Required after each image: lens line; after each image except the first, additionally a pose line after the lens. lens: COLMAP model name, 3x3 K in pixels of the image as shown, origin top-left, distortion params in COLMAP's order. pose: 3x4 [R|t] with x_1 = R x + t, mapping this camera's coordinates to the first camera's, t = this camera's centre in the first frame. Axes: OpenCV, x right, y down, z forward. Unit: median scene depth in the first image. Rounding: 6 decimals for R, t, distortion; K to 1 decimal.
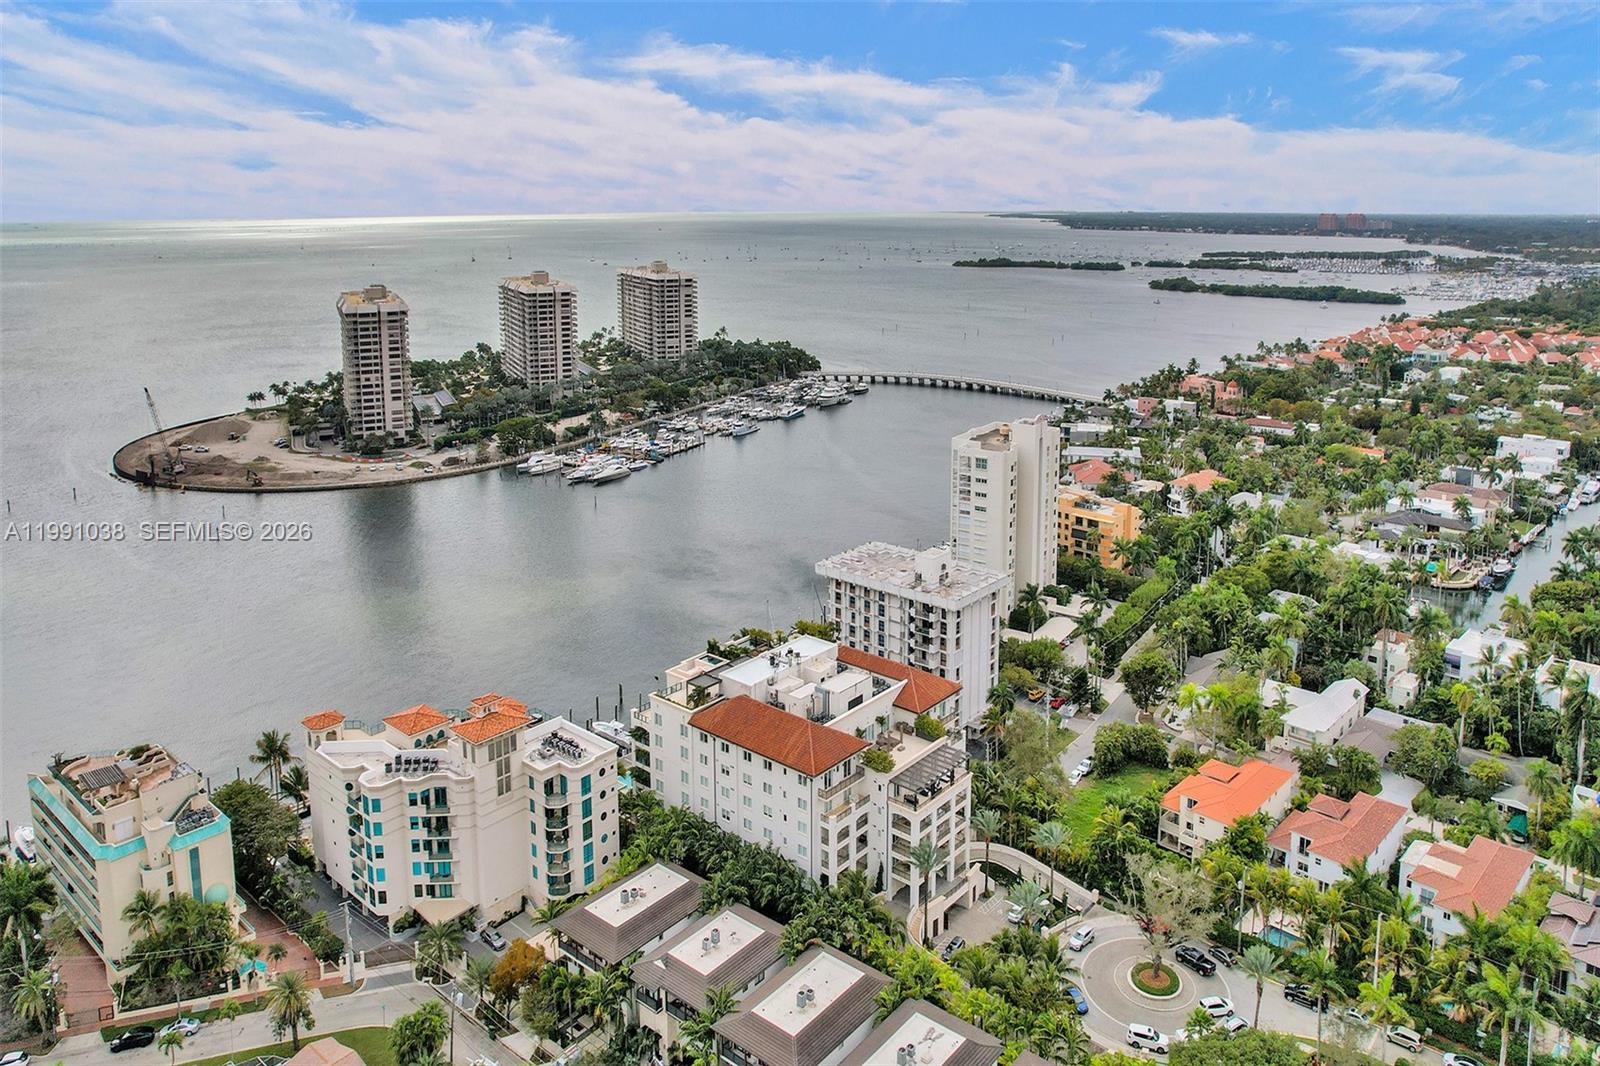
lens RADIAL K [[1013.9, 0, 802.3], [0, 1013.9, 498.5], [0, 0, 1]] dist [-0.045834, 0.030594]
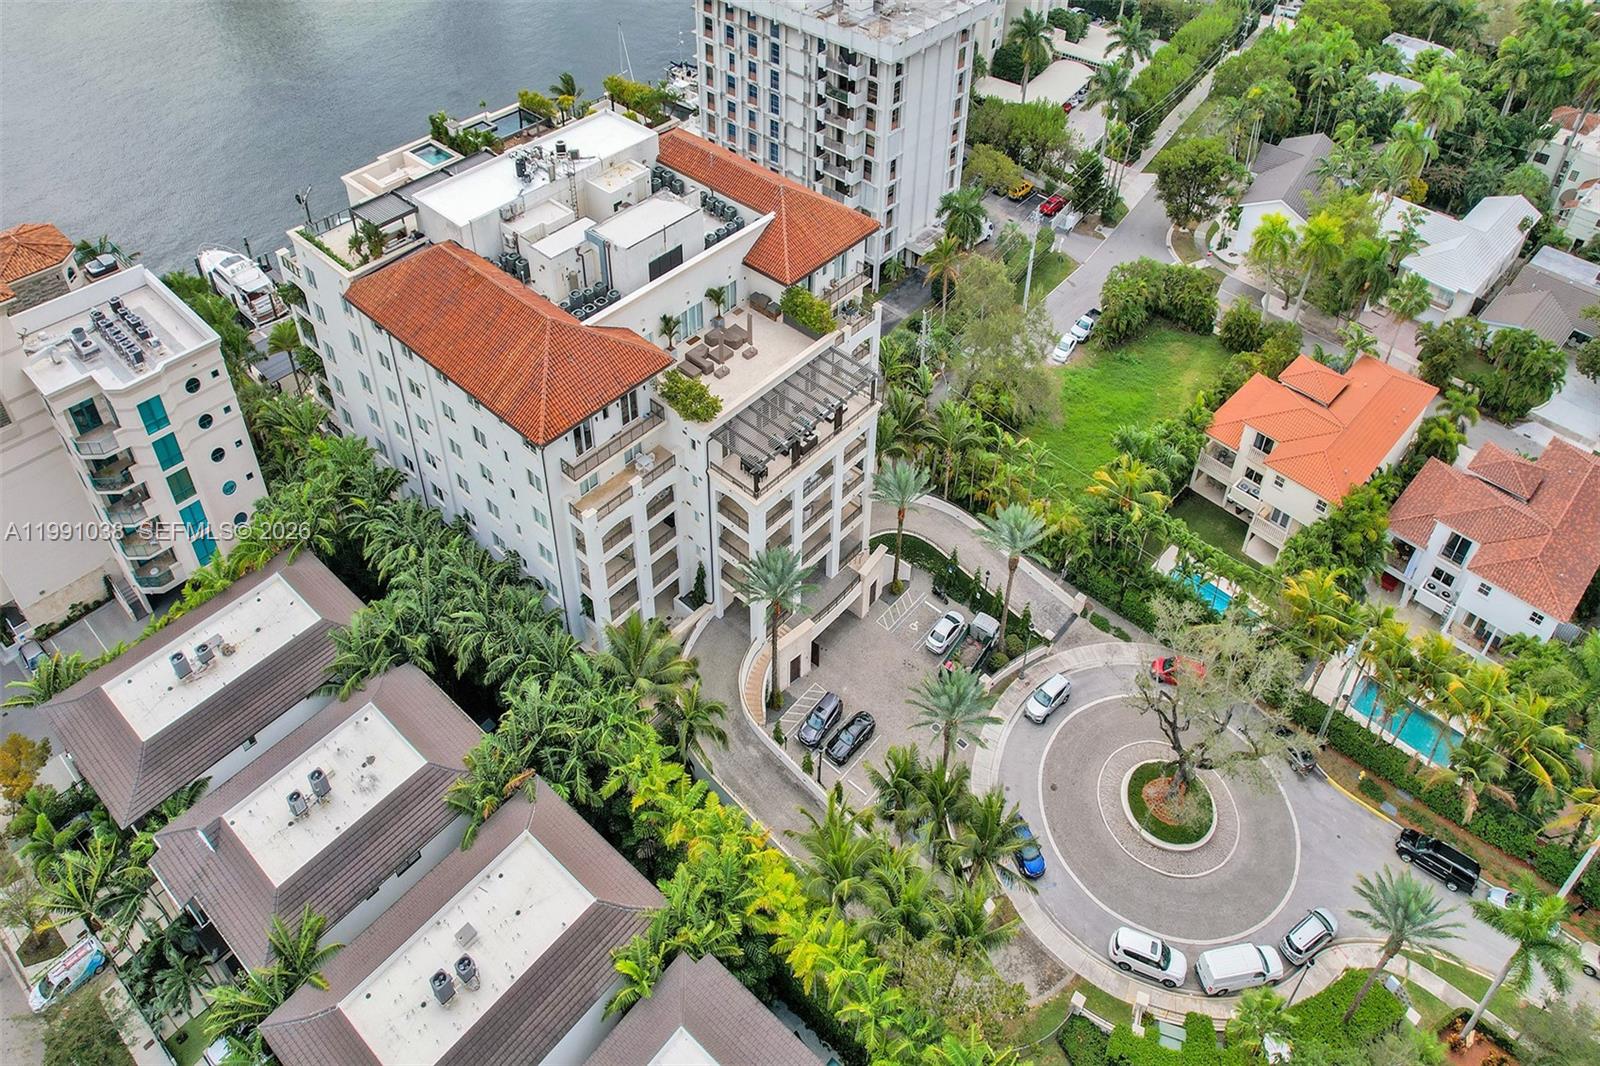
lens RADIAL K [[1281.9, 0, 799.0], [0, 1281.9, 485.6], [0, 0, 1]] dist [-0.075779, 0.081959]
pose [[0.998190, 0.008752, 0.059498, 0.080091], [-0.034161, 0.896761, 0.441195, 0.013689], [-0.049494, -0.442428, 0.895437, 0.353103]]
